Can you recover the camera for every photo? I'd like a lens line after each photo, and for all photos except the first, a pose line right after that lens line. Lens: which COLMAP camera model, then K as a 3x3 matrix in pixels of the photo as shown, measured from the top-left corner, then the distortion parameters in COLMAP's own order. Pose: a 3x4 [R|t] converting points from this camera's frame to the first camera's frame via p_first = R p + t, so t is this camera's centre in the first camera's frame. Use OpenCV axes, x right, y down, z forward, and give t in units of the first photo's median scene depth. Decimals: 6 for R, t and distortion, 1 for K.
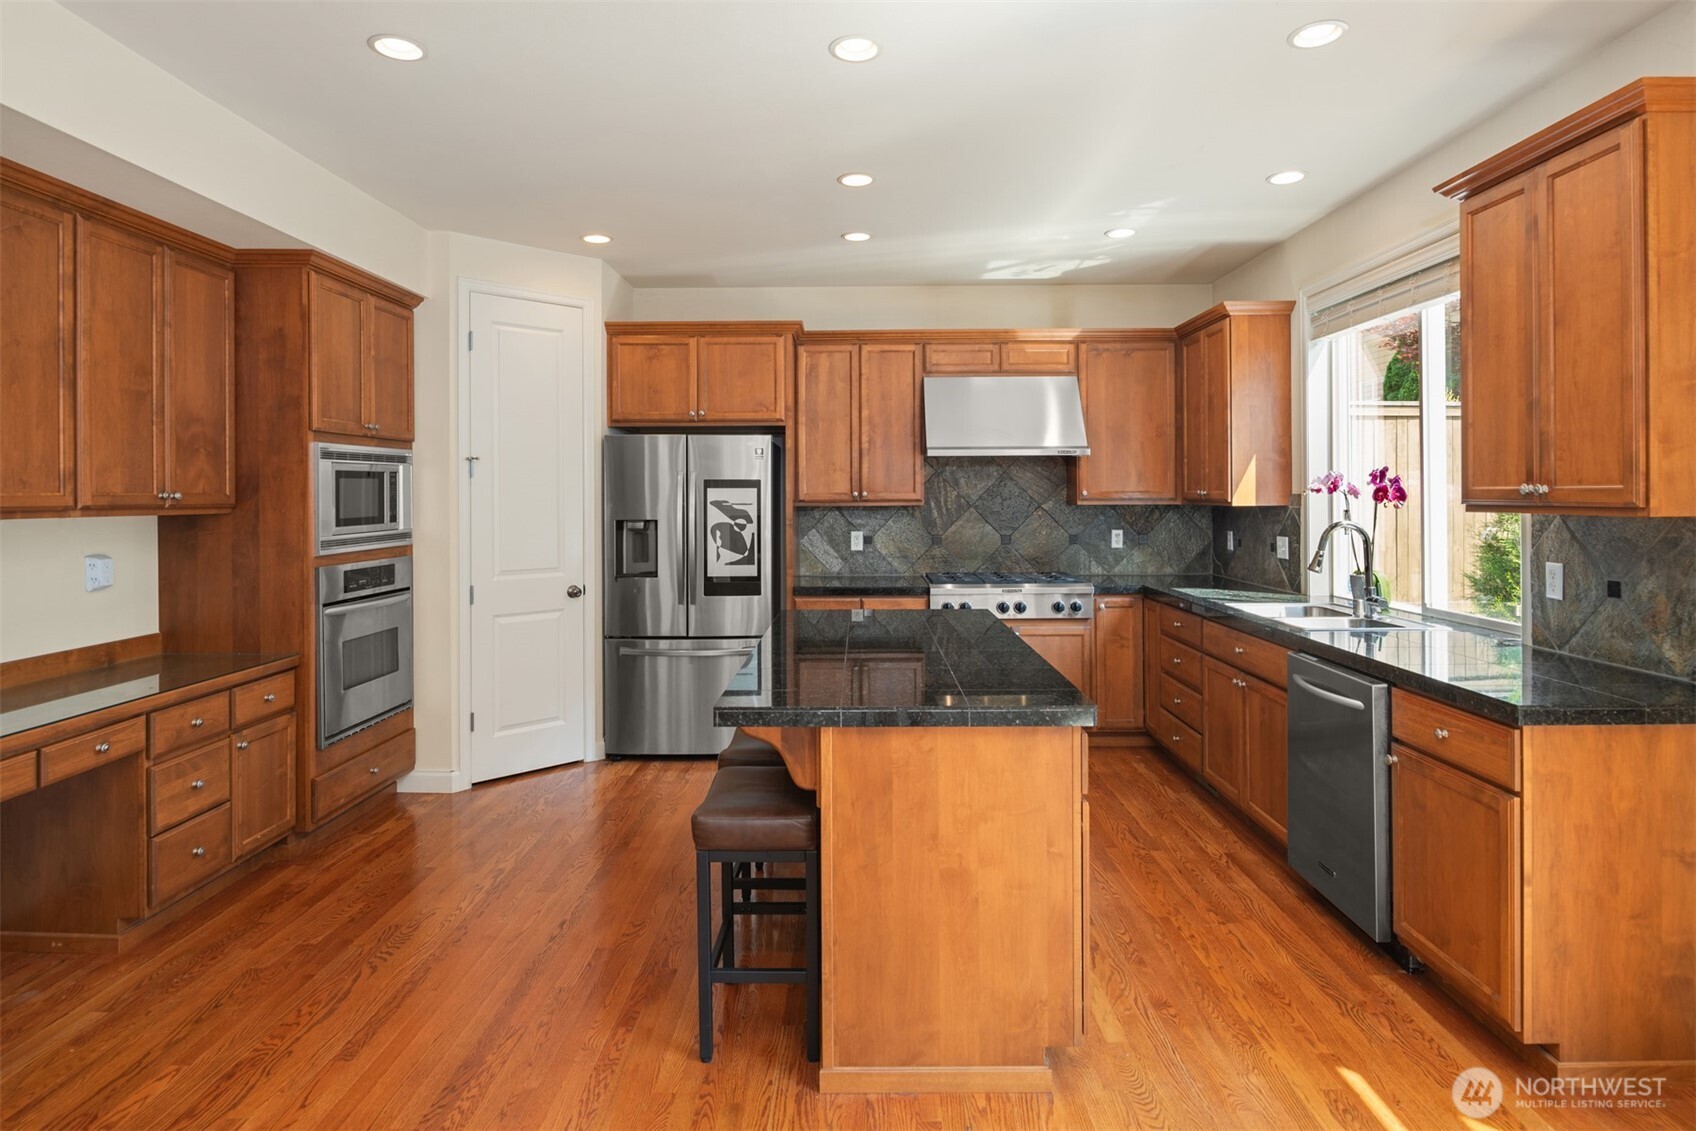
lens RADIAL K [[939.2, 0, 845.3], [0, 939.2, 495.5], [0, 0, 1]] dist [0.008227, -0.010598]
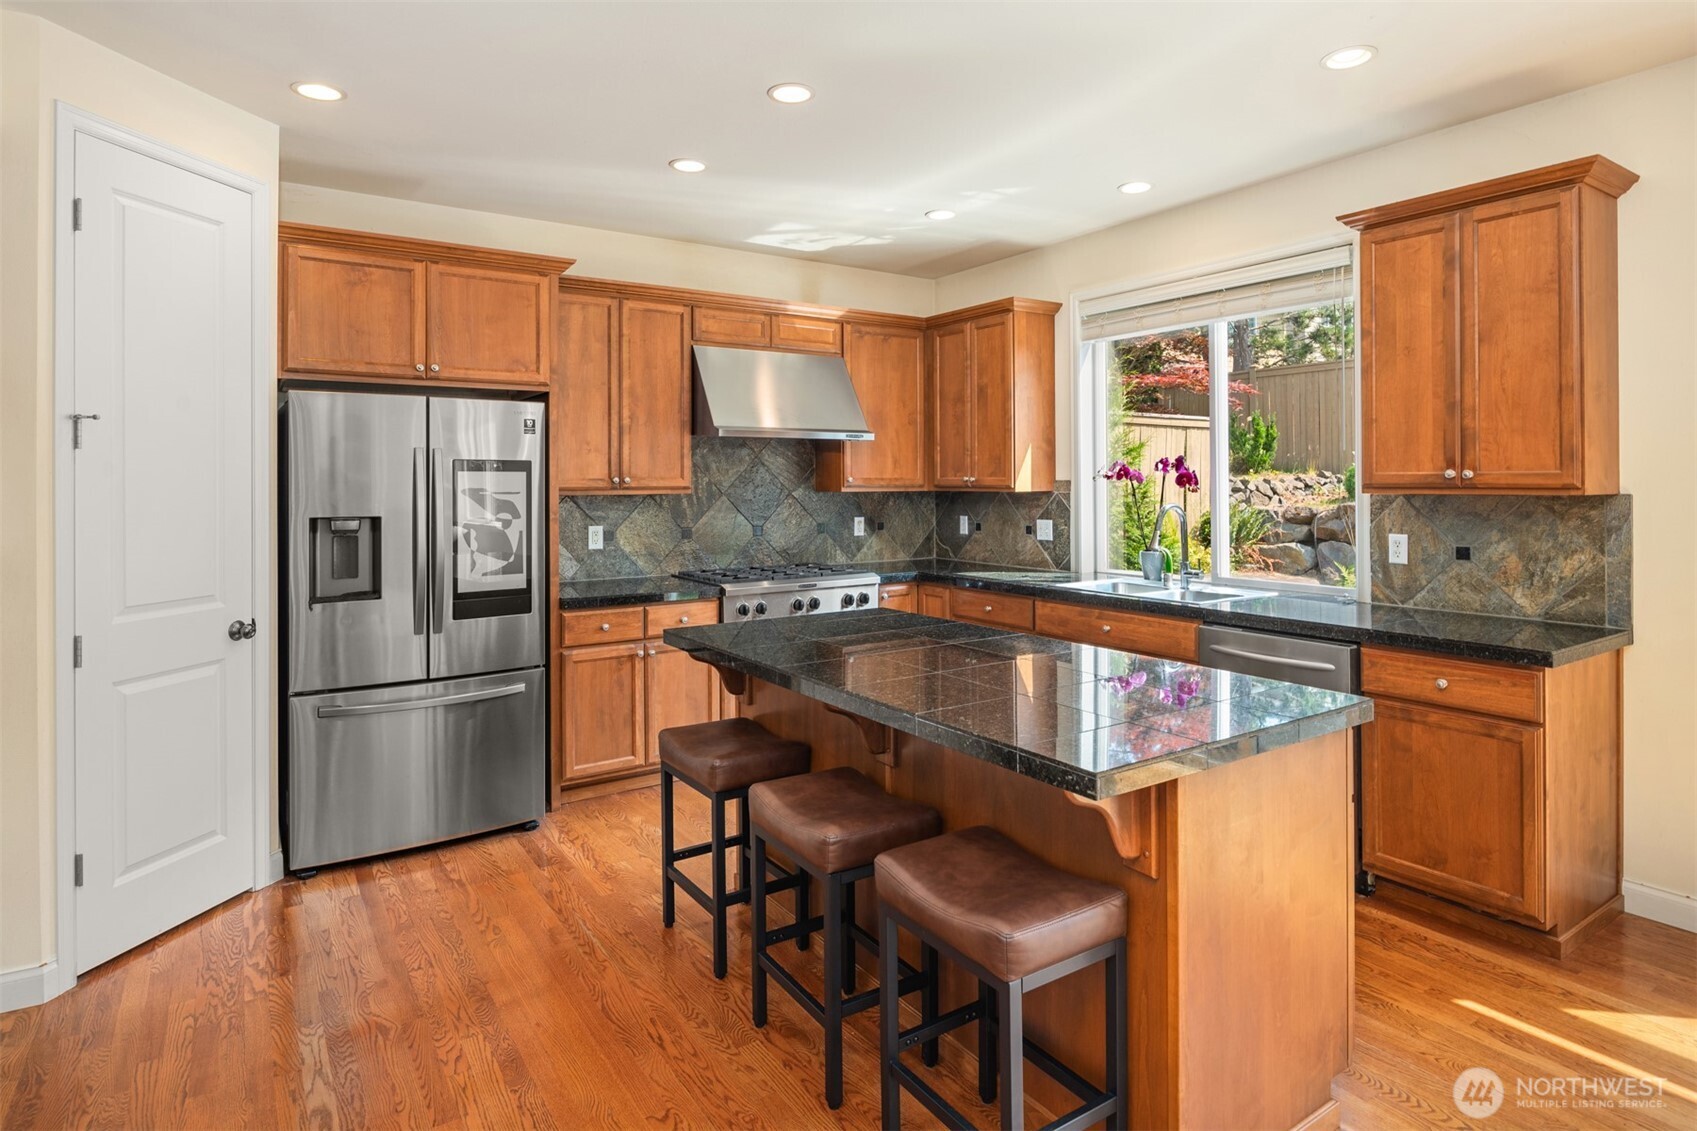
lens RADIAL K [[939.8, 0, 863.3], [0, 939.8, 473.4], [0, 0, 1]] dist [0.008227, -0.010598]
pose [[0.818368, 0.005695, 0.574667, -0.307155], [0.001761, 0.999921, -0.012417, 0.003343], [-0.574692, 0.011174, 0.818293, 0.223766]]
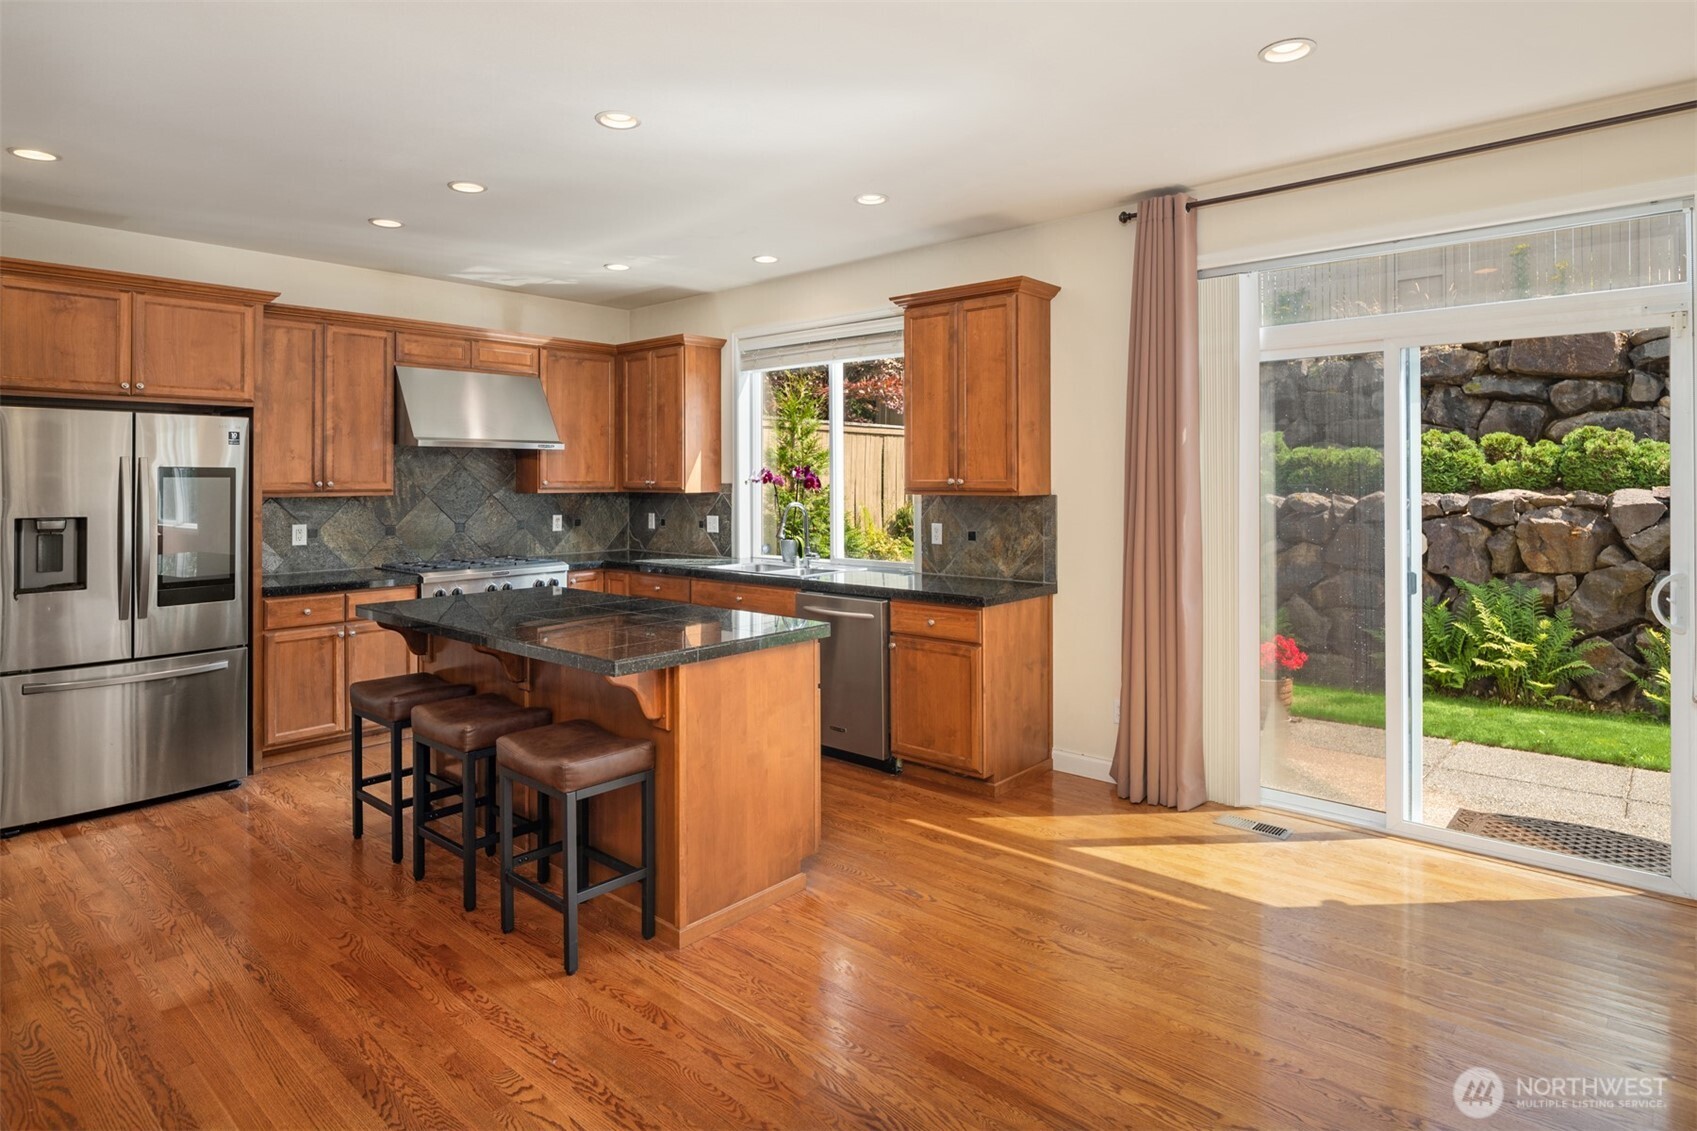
lens RADIAL K [[939.8, 0, 867.8], [0, 939.8, 467.7], [0, 0, 1]] dist [0.008227, -0.010598]
pose [[0.645921, 0.011325, 0.763320, -0.379060], [0.001403, 0.999871, -0.016022, -0.001994], [-0.763403, 0.011420, 0.645822, -0.017082]]
